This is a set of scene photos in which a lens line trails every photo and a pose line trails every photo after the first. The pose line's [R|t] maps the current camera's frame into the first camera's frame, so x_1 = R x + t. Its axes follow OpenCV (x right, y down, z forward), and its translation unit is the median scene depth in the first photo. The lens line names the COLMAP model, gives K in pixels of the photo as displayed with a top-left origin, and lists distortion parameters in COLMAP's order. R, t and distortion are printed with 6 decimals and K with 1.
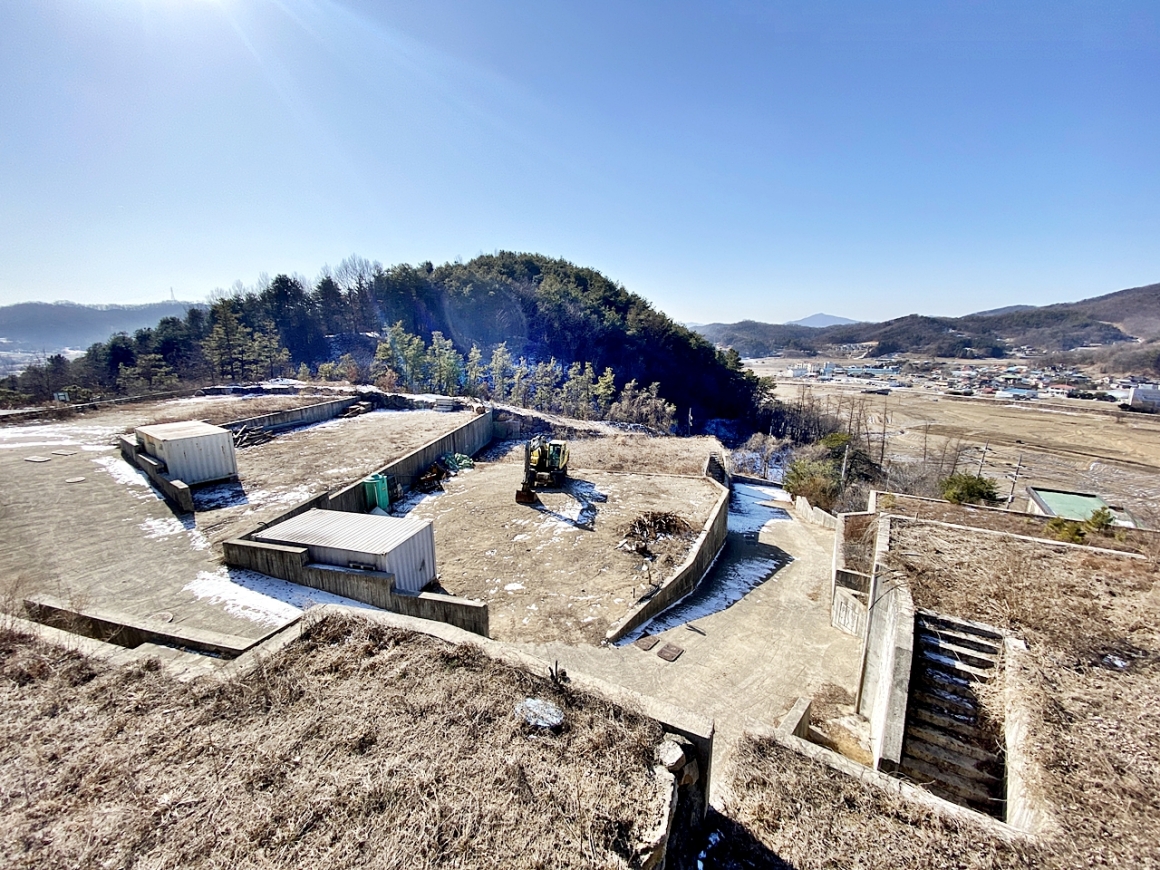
lens RADIAL K [[472.3, 0, 580.0], [0, 472.3, 435.0], [0, 0, 1]] dist [0.017488, -0.021850]
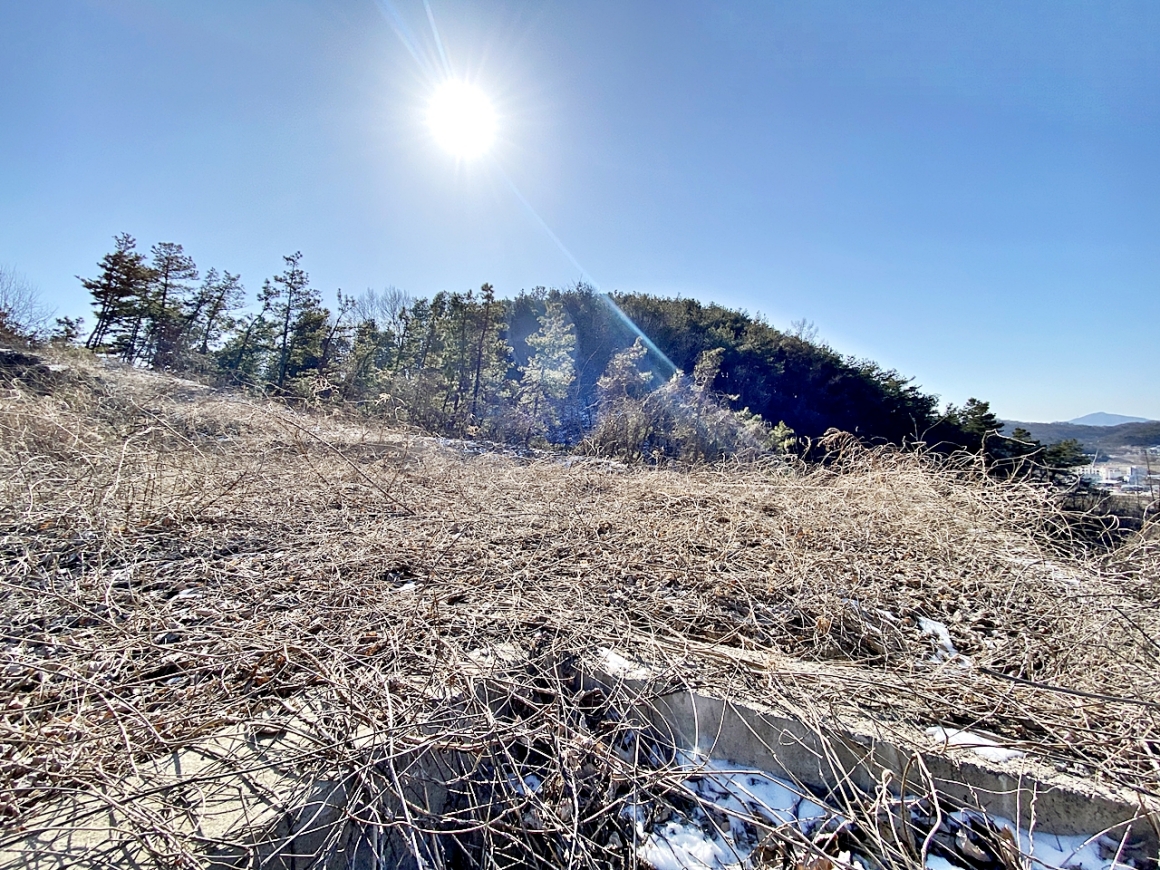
lens RADIAL K [[470.8, 0, 569.9], [0, 470.8, 435.1], [0, 0, 1]] dist [-0.000424, -0.013168]
pose [[0.921184, -0.016221, -0.388790, 0.202773], [-0.071642, 0.974981, -0.210426, 0.019917], [0.382476, 0.221695, 0.896975, 0.703075]]
